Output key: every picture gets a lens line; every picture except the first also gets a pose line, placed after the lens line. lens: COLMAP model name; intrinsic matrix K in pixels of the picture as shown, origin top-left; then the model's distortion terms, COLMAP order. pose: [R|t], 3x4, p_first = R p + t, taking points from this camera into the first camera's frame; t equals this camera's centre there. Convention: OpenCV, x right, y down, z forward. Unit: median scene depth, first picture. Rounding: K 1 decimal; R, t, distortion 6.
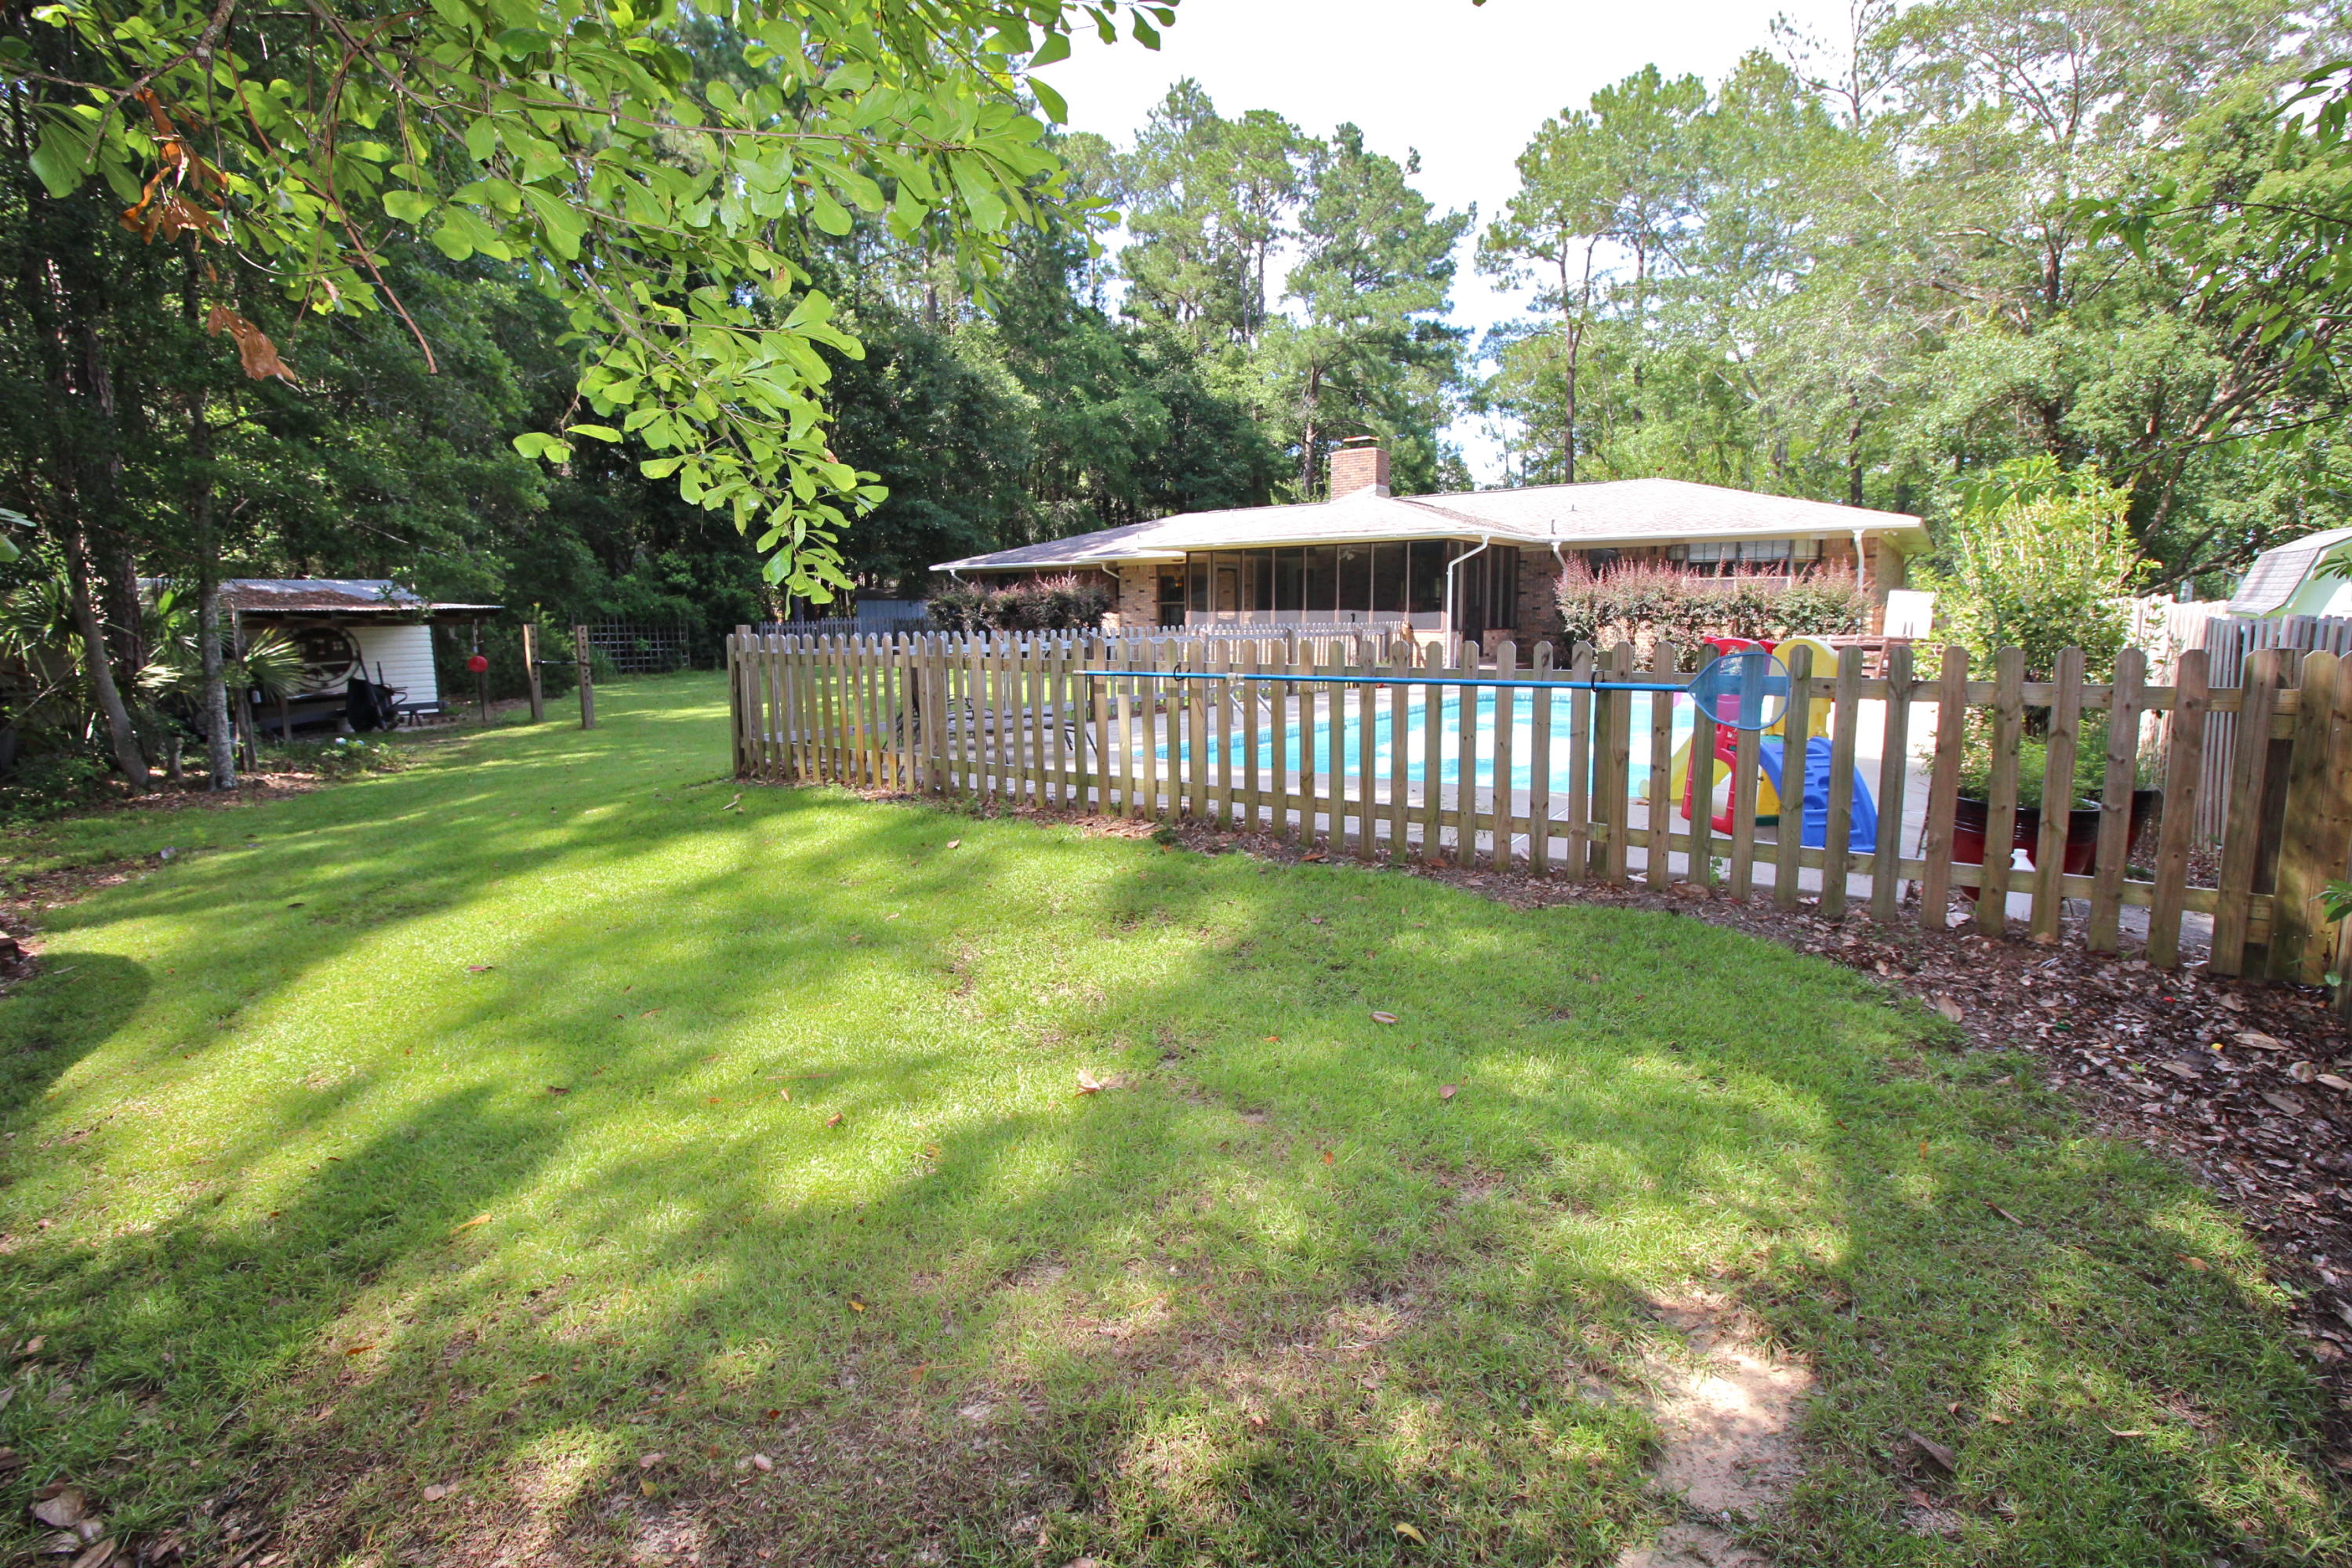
lens RADIAL K [[1083.3, 0, 1181.1], [0, 1083.3, 760.0], [0, 0, 1]] dist [0.000063, -0.012082]
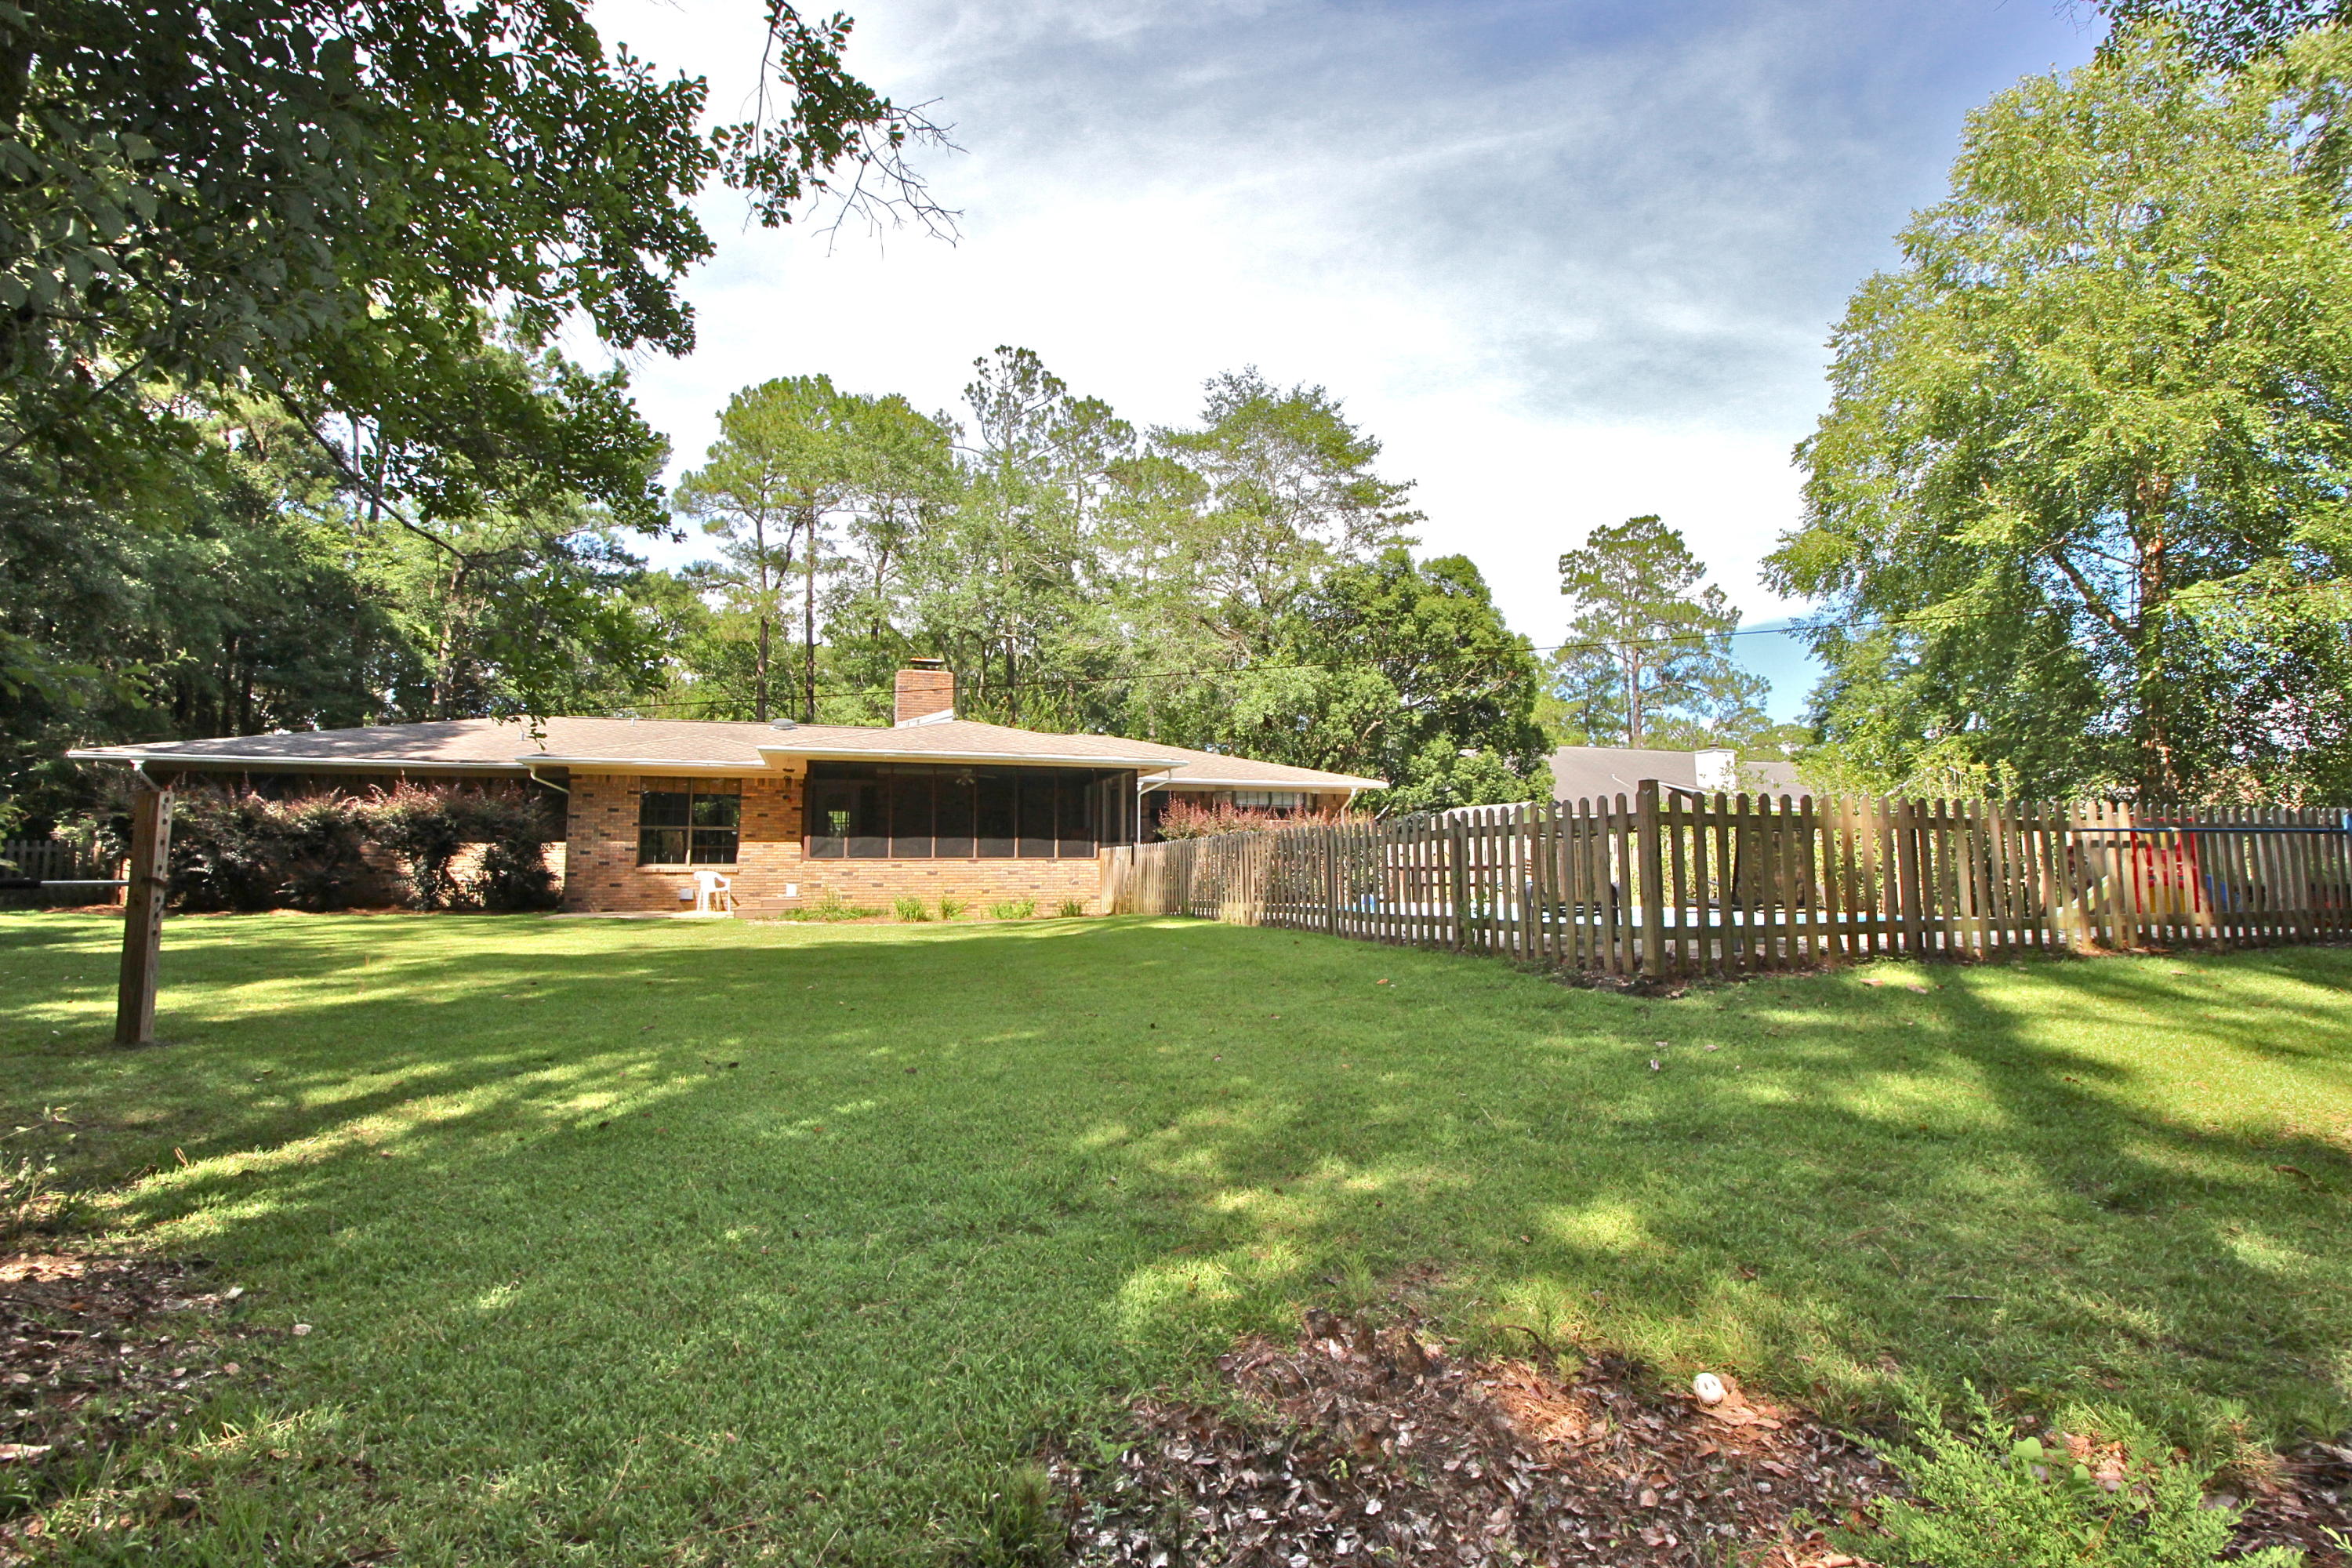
lens RADIAL K [[1083.3, 0, 1181.1], [0, 1083.3, 760.0], [0, 0, 1]] dist [0.000063, -0.012082]
pose [[0.585768, 0.090877, 0.805367, -0.244741], [0.106139, 0.976535, -0.187389, -0.007066], [-0.803499, 0.195248, 0.562378, 0.169015]]
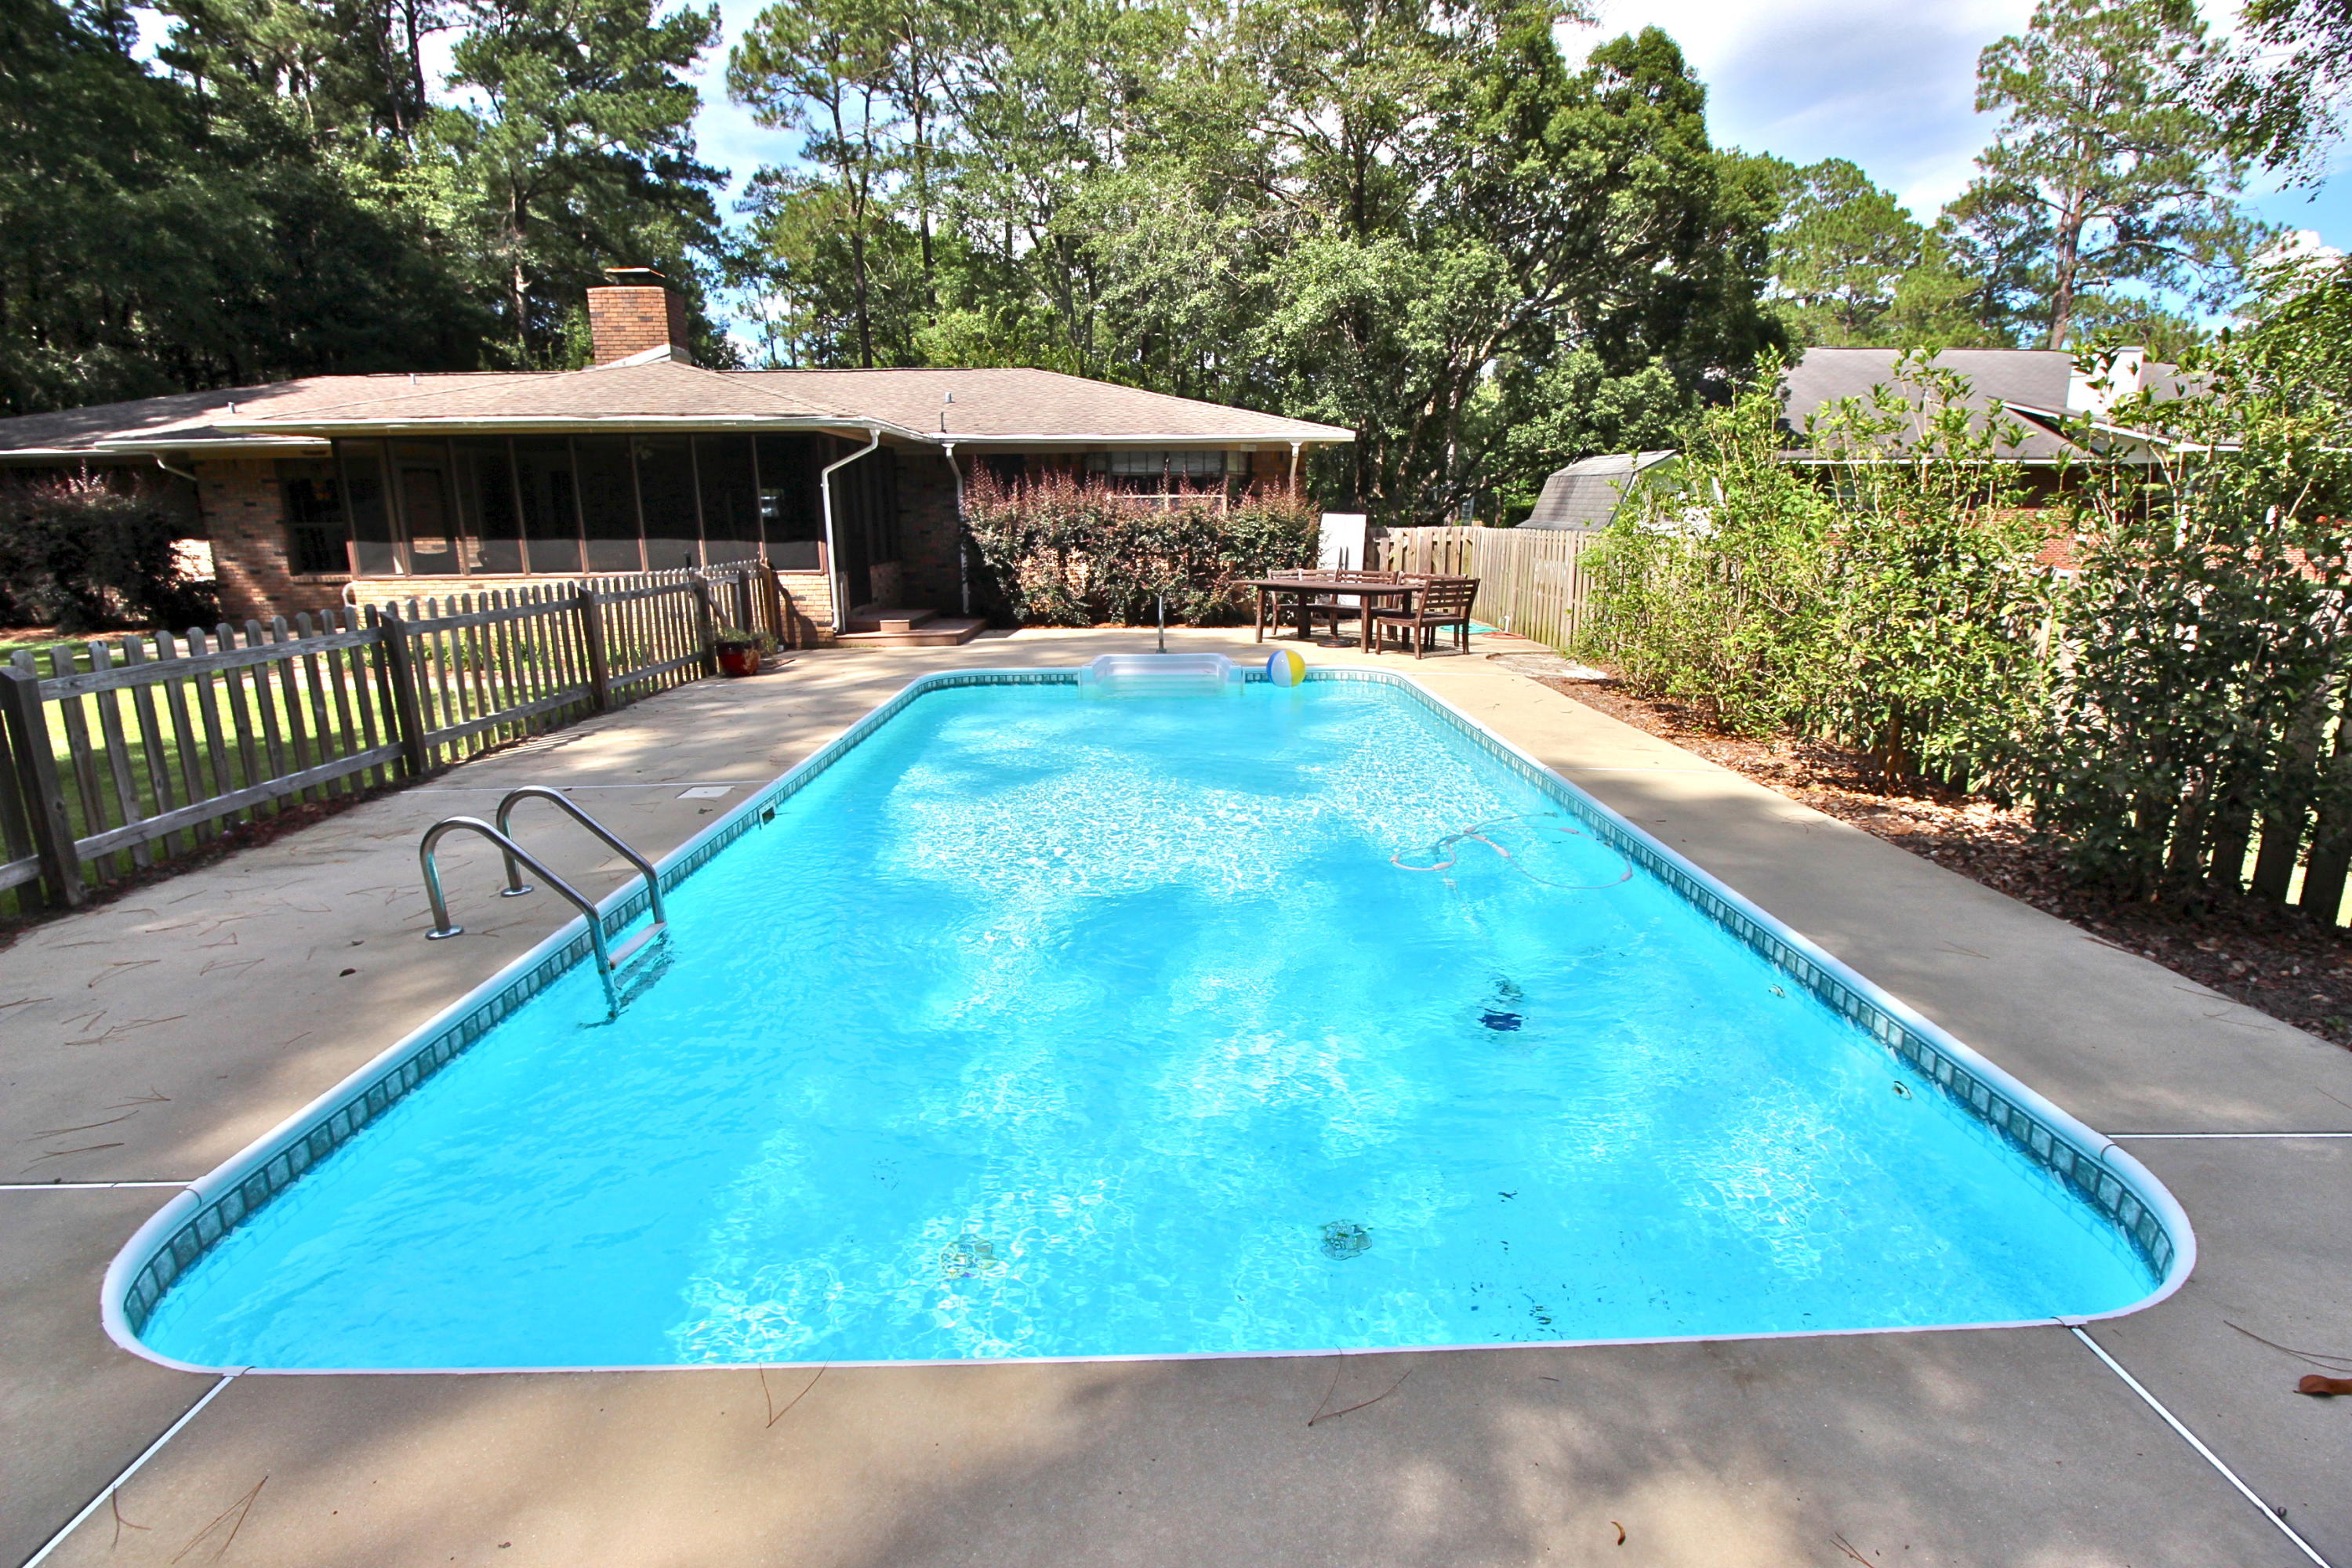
lens RADIAL K [[1083.3, 0, 1181.1], [0, 1083.3, 760.0], [0, 0, 1]] dist [0.000063, -0.012082]
pose [[0.800161, -0.133645, 0.584706, 0.004508], [0.081599, 0.990052, 0.114628, -0.027747], [-0.594209, -0.044010, 0.803106, 0.143309]]
